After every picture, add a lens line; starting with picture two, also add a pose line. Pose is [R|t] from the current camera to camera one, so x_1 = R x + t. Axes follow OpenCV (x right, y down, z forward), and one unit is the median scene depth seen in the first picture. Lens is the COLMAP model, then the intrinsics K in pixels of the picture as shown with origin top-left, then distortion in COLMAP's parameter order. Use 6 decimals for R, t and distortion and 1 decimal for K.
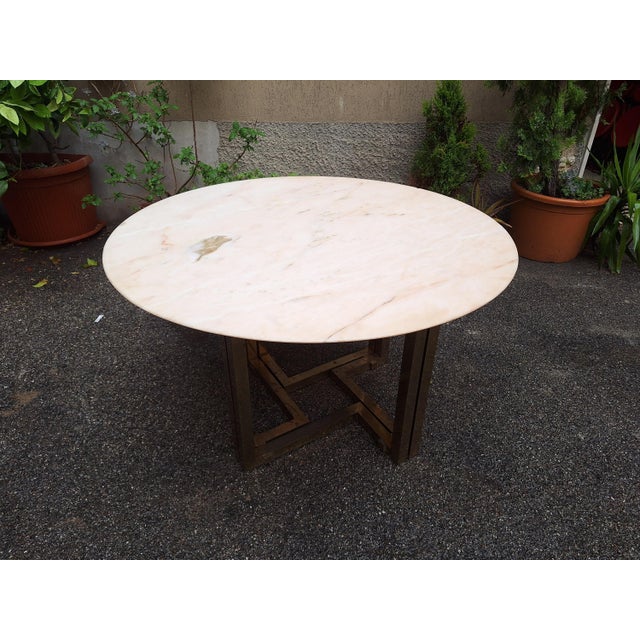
lens RADIAL K [[448.0, 0, 319.4], [0, 448.0, 312.7], [0, 0, 1]] dist [0.048665, -0.050076]
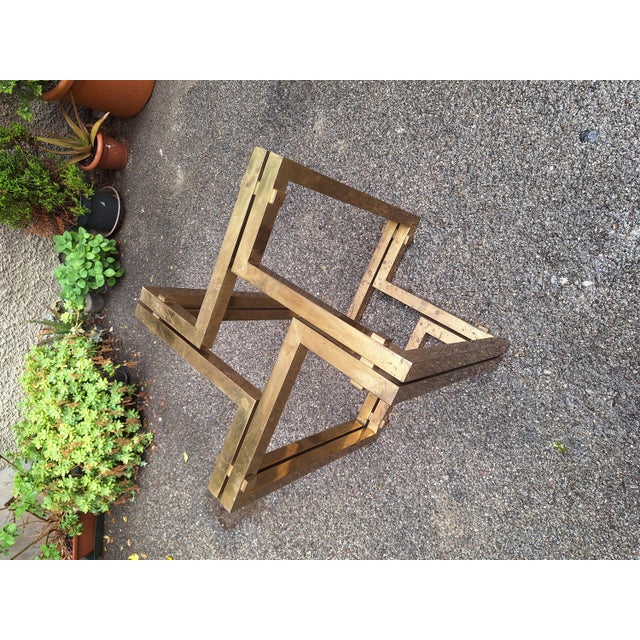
lens RADIAL K [[448.0, 0, 327.7], [0, 448.0, 325.1], [0, 0, 1]] dist [0.048665, -0.050076]
pose [[0.060180, -0.996158, -0.063619, 0.215143], [0.918385, 0.030285, 0.394527, -0.234066], [-0.391085, -0.082169, 0.916679, 0.143835]]
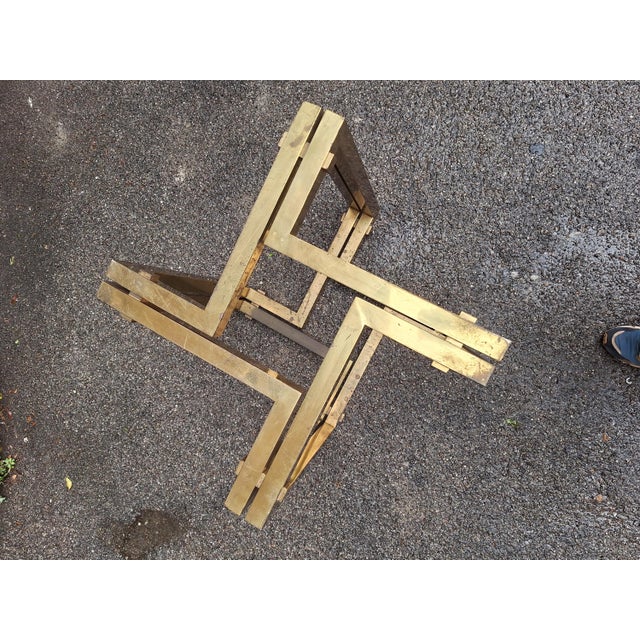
lens RADIAL K [[448.0, 0, 317.4], [0, 448.0, 321.8], [0, 0, 1]] dist [0.048665, -0.050076]
pose [[0.073490, -0.997022, -0.023384, 0.166468], [0.706444, 0.035493, 0.706878, -0.444438], [-0.703943, -0.068468, 0.706949, 0.352188]]
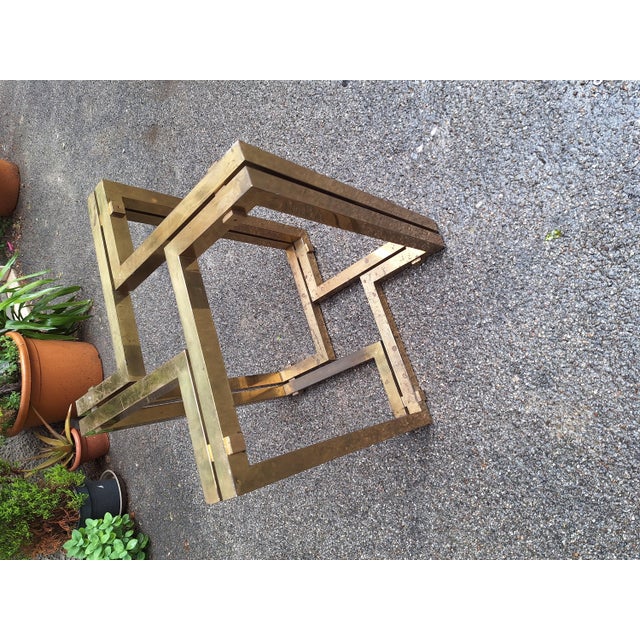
lens RADIAL K [[448.0, 0, 325.7], [0, 448.0, 313.3], [0, 0, 1]] dist [0.048665, -0.050076]
pose [[-0.552616, -0.679965, 0.481937, -0.241761], [0.826295, -0.371455, 0.423389, -0.152218], [-0.108872, 0.632194, 0.767123, 0.287798]]
